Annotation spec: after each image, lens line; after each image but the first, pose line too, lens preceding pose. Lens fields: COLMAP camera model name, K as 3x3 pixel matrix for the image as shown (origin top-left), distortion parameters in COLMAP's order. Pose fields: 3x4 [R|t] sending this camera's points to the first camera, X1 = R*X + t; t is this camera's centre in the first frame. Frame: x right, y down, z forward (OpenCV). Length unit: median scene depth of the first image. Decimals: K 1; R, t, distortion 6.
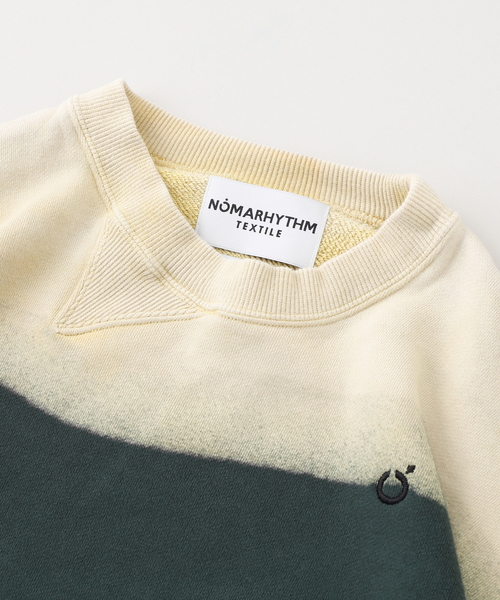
lens RADIAL K [[1465.8, 0, 250.0], [0, 1465.8, 300.0], [0, 0, 1]] dist [-0.018924, -0.049296]
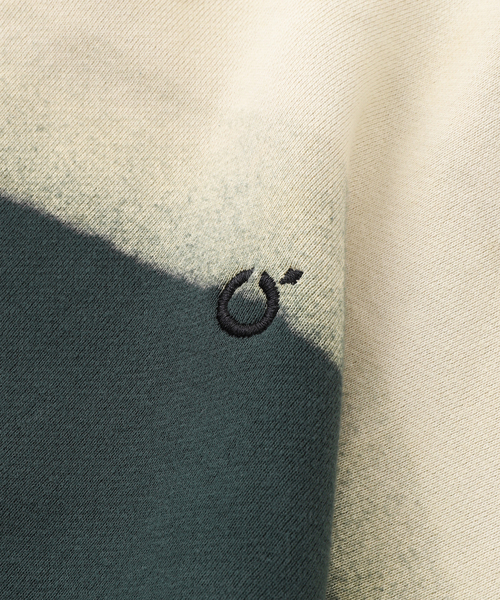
lens RADIAL K [[1999.4, 0, 250.0], [0, 1999.4, 300.0], [0, 0, 1]] dist [-0.001558, 0.826452]
pose [[0.970582, 0.239666, 0.023049, 0.078288], [-0.240563, 0.961298, 0.134300, 0.034810], [0.010031, -0.135894, 0.990673, 0.320397]]
